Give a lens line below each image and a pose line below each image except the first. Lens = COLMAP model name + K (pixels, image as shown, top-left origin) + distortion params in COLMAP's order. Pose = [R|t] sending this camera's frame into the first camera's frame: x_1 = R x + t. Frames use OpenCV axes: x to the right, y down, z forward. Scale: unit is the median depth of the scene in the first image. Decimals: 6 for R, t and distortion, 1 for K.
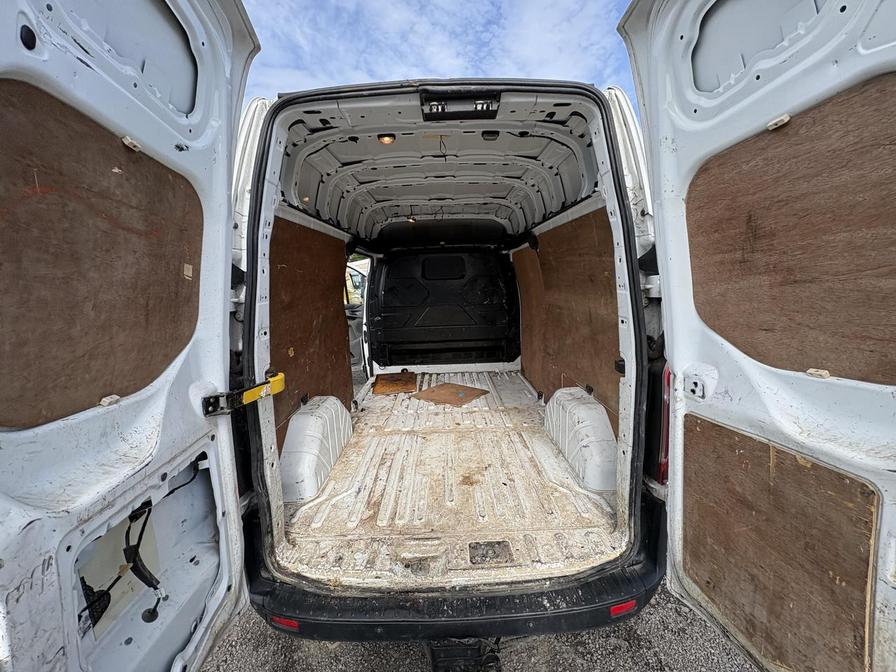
lens RADIAL K [[358.9, 0, 447.5], [0, 358.9, 336.5], [0, 0, 1]] dist [0.003093, -0.000330]
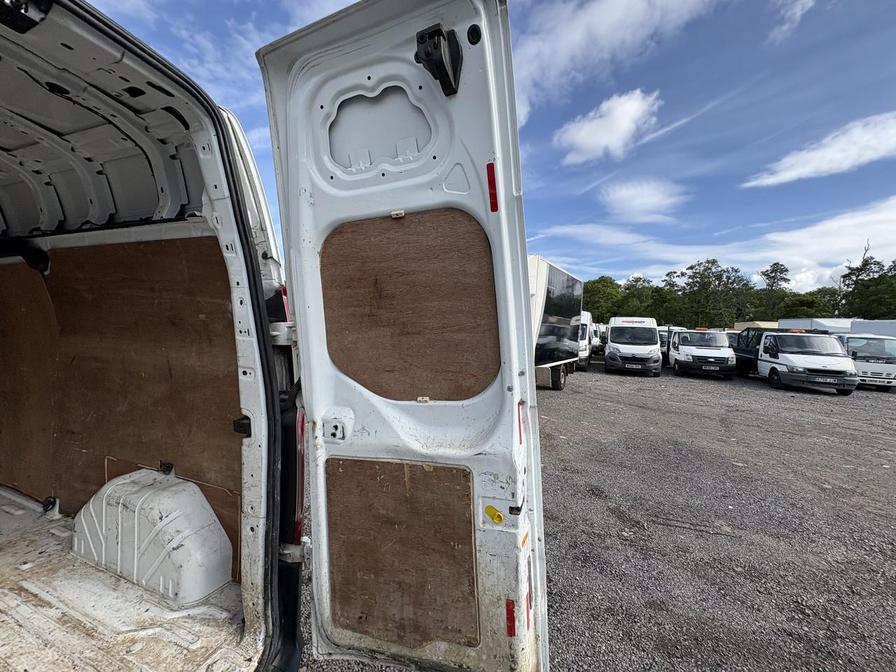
lens RADIAL K [[358.9, 0, 447.5], [0, 358.9, 336.5], [0, 0, 1]] dist [0.003093, -0.000330]
pose [[0.379038, 0.030219, 0.924887, -0.151537], [0.099035, 0.992402, -0.073012, -0.020134], [-0.920066, 0.119271, 0.373166, 0.260021]]
